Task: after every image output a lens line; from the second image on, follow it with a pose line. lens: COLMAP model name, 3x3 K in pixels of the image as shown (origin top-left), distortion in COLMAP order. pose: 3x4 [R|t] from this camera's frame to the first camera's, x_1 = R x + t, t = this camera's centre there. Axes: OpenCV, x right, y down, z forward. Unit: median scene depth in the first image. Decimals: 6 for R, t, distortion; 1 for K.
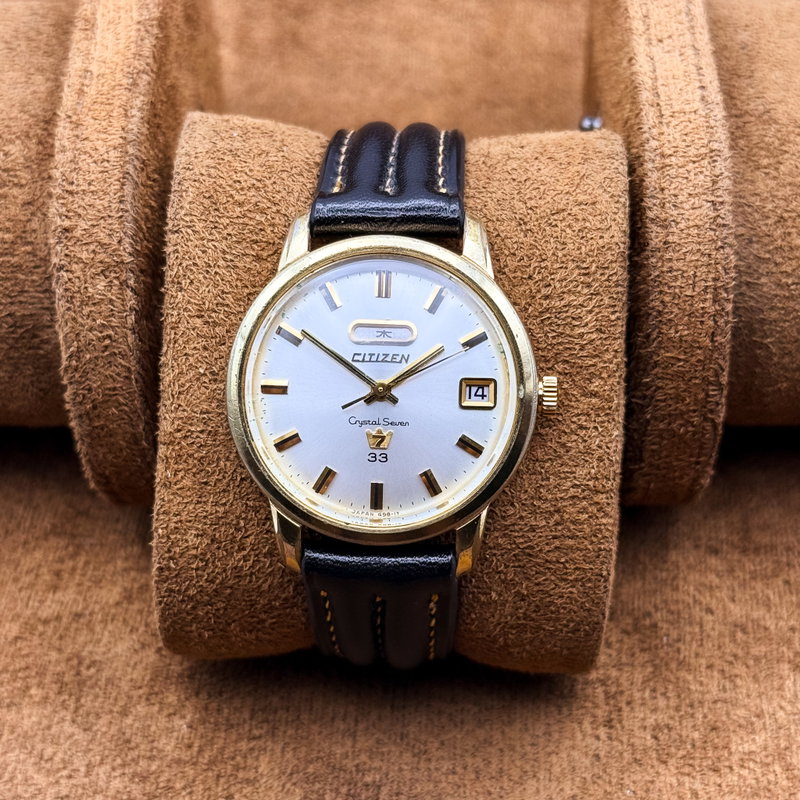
lens RADIAL K [[1788.2, 0, 400.0], [0, 1788.2, 400.0], [0, 0, 1]] dist [0.176910, -0.101858]
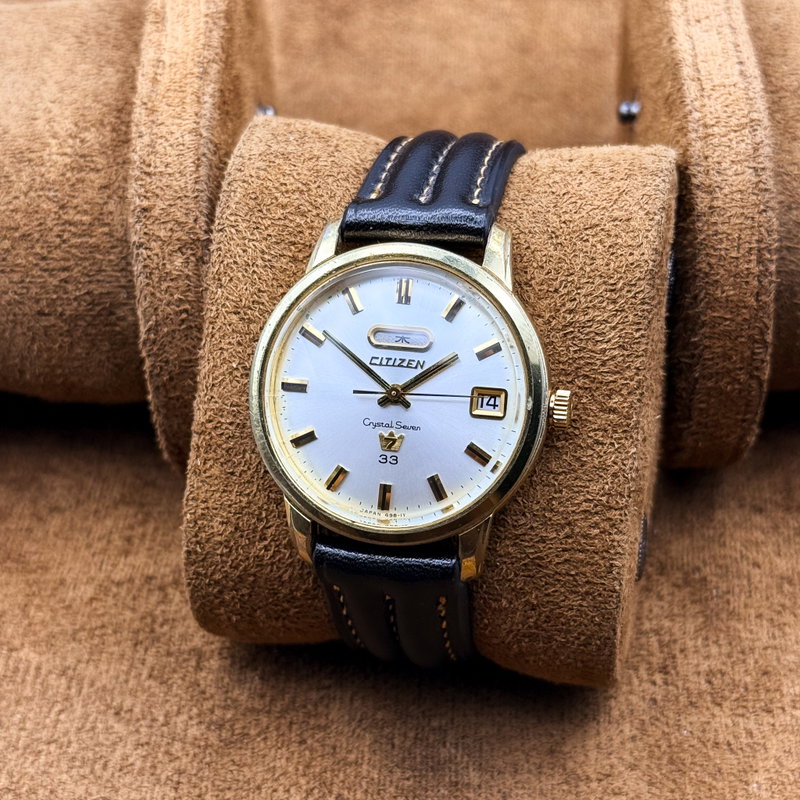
lens RADIAL K [[1788.2, 0, 400.0], [0, 1788.2, 400.0], [0, 0, 1]] dist [0.176910, -0.101858]
pose [[0.983933, 0.059203, -0.168435, 0.159668], [-0.058248, 0.998246, 0.010611, -0.012704], [0.168768, -0.000629, 0.985656, -0.008212]]
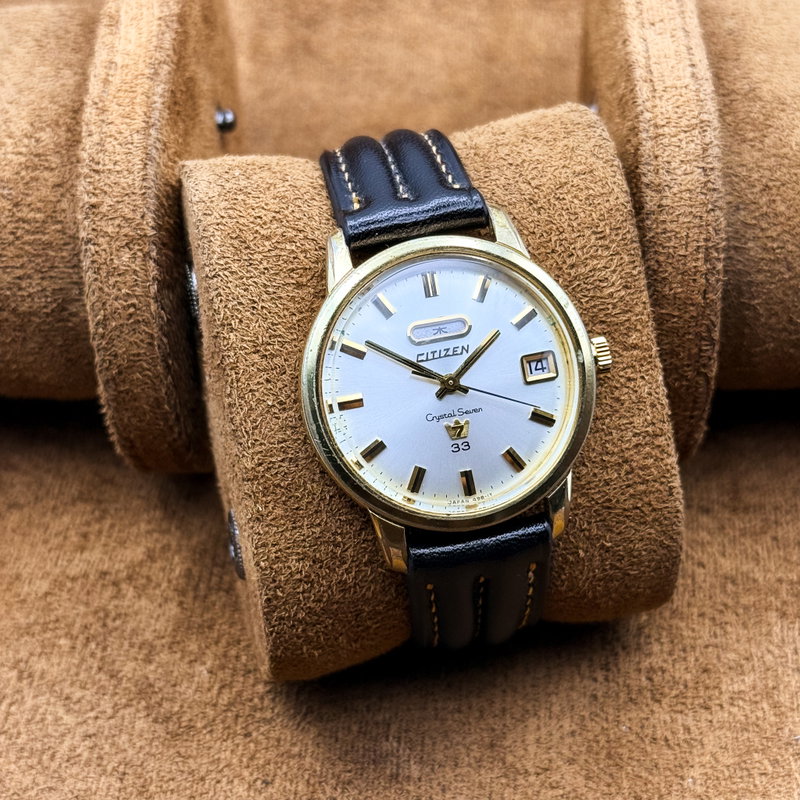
lens RADIAL K [[1788.2, 0, 400.0], [0, 1788.2, 400.0], [0, 0, 1]] dist [0.176910, -0.101858]
pose [[0.965213, -0.210872, 0.154590, -0.196634], [0.211593, 0.977285, 0.011962, -0.014348], [-0.153600, 0.021165, 0.987906, -0.028848]]
